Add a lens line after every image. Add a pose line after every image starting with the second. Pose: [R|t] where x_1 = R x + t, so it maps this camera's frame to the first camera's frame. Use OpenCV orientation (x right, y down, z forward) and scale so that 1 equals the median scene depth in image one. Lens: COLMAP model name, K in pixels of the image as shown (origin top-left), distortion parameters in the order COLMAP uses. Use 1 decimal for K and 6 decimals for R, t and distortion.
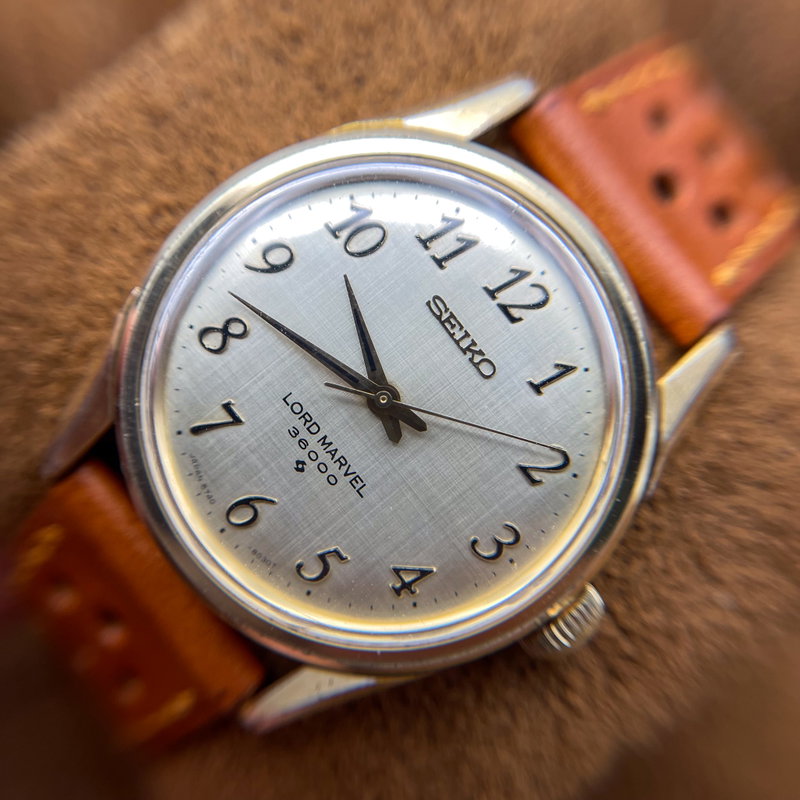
lens RADIAL K [[973.4, 0, 379.3], [0, 973.4, 401.7], [0, 0, 1]] dist [0.739774, 0.009438]
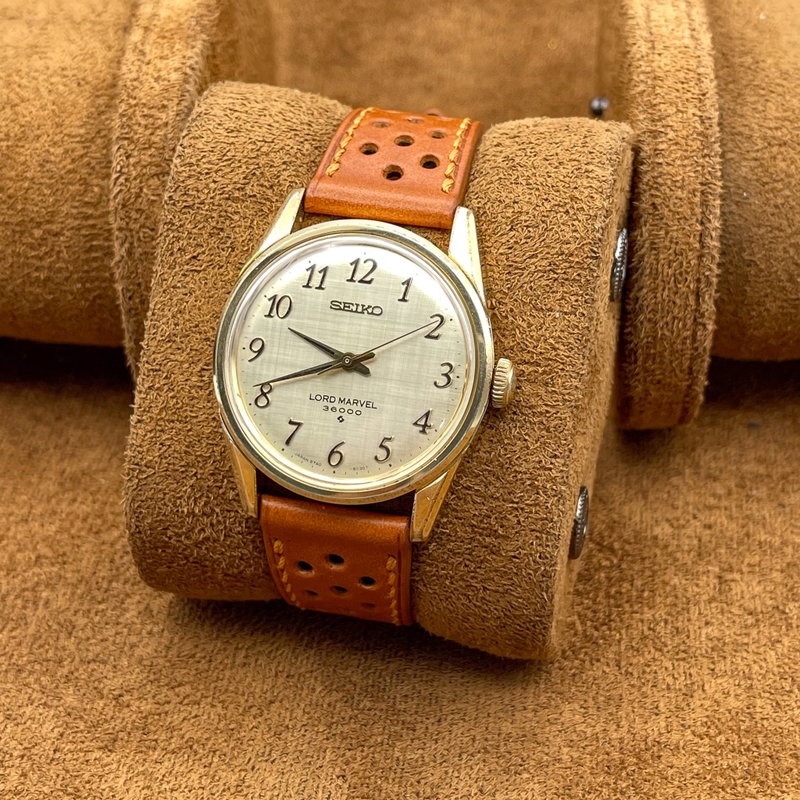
lens RADIAL K [[1534.1, 0, 397.3], [0, 1534.1, 380.7], [0, 0, 1]] dist [0.220590, -0.097414]
pose [[0.721418, -0.688878, -0.070730, 0.248114], [0.679052, 0.723740, -0.122835, 0.437719], [0.135809, 0.040586, 0.989903, -1.826828]]
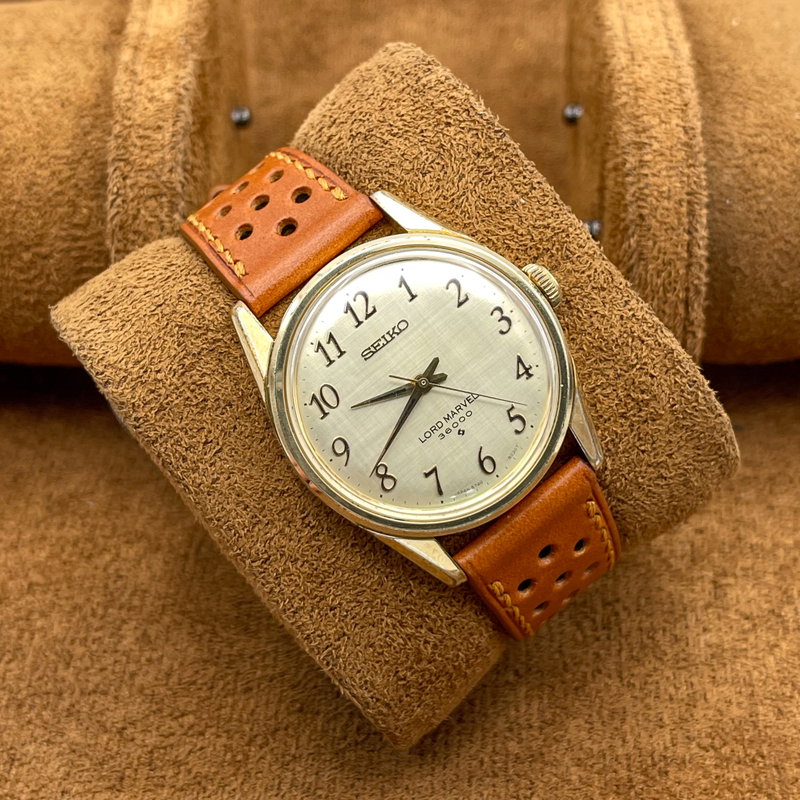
lens RADIAL K [[1534.1, 0, 397.3], [0, 1534.1, 380.7], [0, 0, 1]] dist [0.220590, -0.097414]
pose [[-0.017188, -0.995393, 0.094324, -0.241622], [0.995880, -0.008642, 0.090273, -0.286926], [-0.089042, 0.095487, 0.991440, -1.660417]]
